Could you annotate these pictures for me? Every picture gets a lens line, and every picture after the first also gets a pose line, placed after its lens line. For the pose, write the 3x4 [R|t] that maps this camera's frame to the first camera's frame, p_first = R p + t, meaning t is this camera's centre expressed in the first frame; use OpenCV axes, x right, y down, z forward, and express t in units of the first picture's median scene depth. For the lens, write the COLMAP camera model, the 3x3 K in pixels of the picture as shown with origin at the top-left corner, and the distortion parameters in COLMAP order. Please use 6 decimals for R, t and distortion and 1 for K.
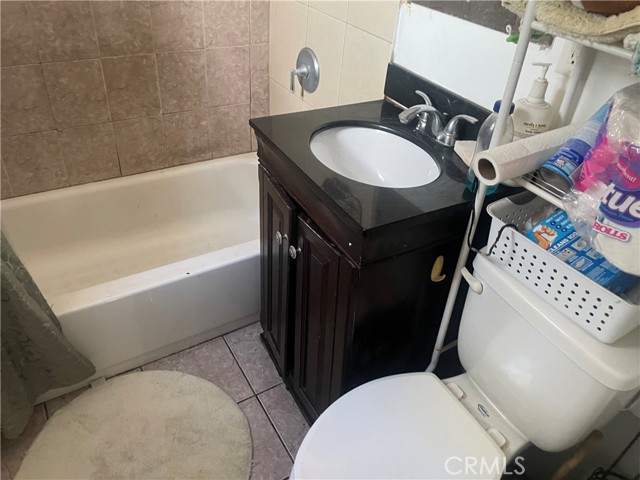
lens RADIAL K [[485.4, 0, 324.2], [0, 485.4, 235.6], [0, 0, 1]] dist [0.086094, -0.115253]
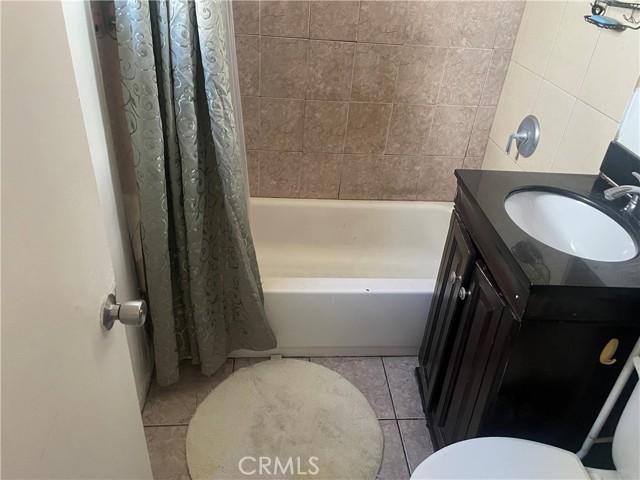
lens RADIAL K [[485.4, 0, 324.2], [0, 485.4, 235.6], [0, 0, 1]] dist [0.086094, -0.115253]
pose [[0.891527, 0.233906, -0.387901, 0.038147], [-0.271754, 0.961319, -0.044903, 0.031327], [0.362394, 0.145446, 0.920606, -0.092150]]
